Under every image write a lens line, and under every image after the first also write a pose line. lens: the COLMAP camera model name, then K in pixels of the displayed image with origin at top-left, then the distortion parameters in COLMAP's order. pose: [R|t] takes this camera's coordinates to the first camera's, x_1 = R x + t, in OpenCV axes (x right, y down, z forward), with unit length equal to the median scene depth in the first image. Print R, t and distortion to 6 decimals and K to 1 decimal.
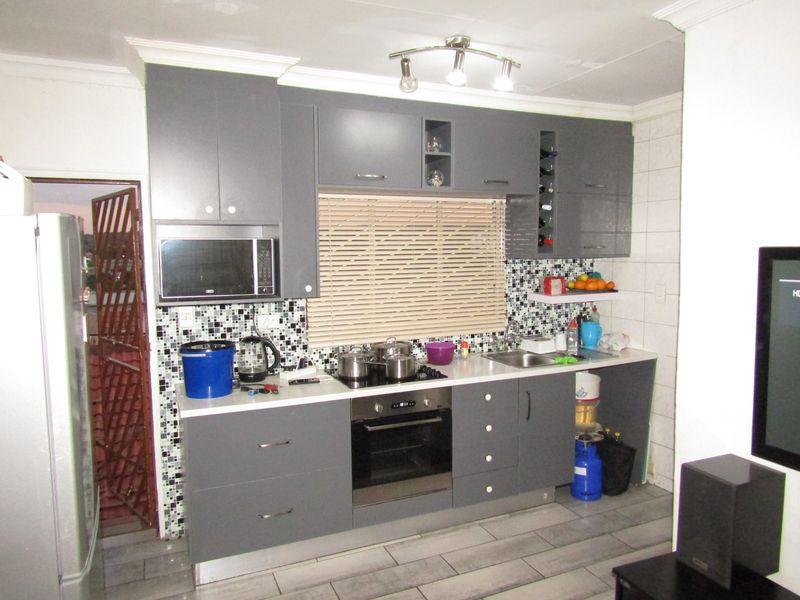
lens RADIAL K [[569.8, 0, 399.7], [0, 569.8, 300.5], [0, 0, 1]] dist [-0.018246, 0.003446]
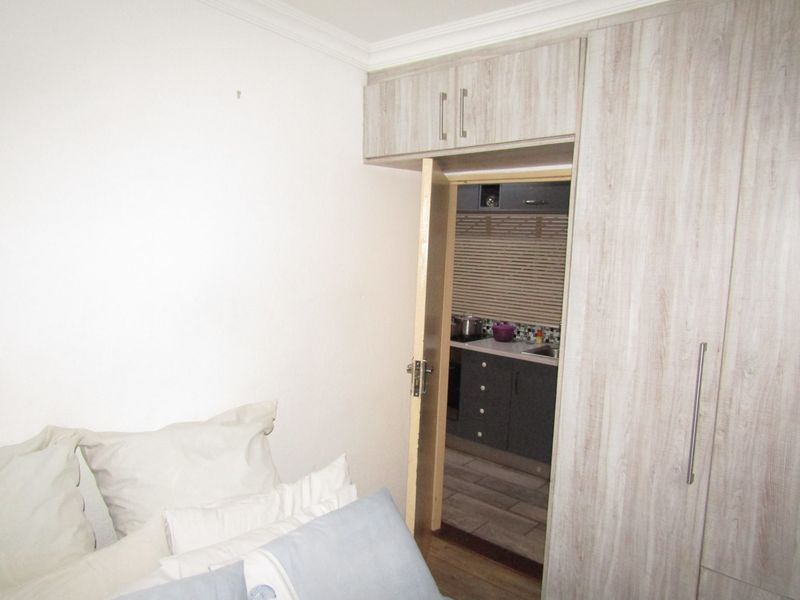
lens RADIAL K [[569.8, 0, 395.9], [0, 569.8, 298.5], [0, 0, 1]] dist [-0.018246, 0.003446]
pose [[0.442554, 0.125236, -0.887954, 1.215964], [-0.148067, 0.986814, 0.065383, -0.037491], [0.884433, 0.102541, 0.455262, 0.191702]]
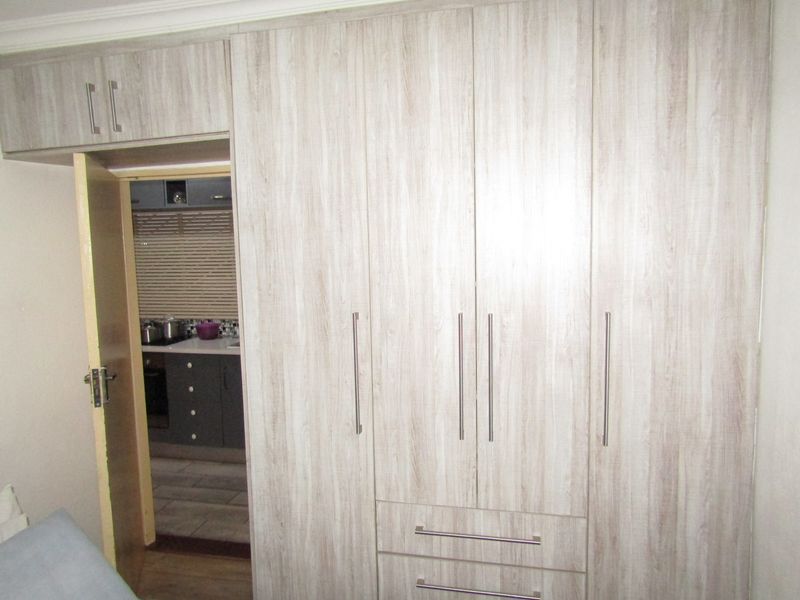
lens RADIAL K [[569.8, 0, 401.5], [0, 569.8, 299.5], [0, 0, 1]] dist [-0.018246, 0.003446]
pose [[0.817714, 0.061338, -0.572348, 1.272773], [-0.059137, 0.997997, 0.022465, -0.035958], [0.572579, 0.015477, 0.819703, 0.206875]]
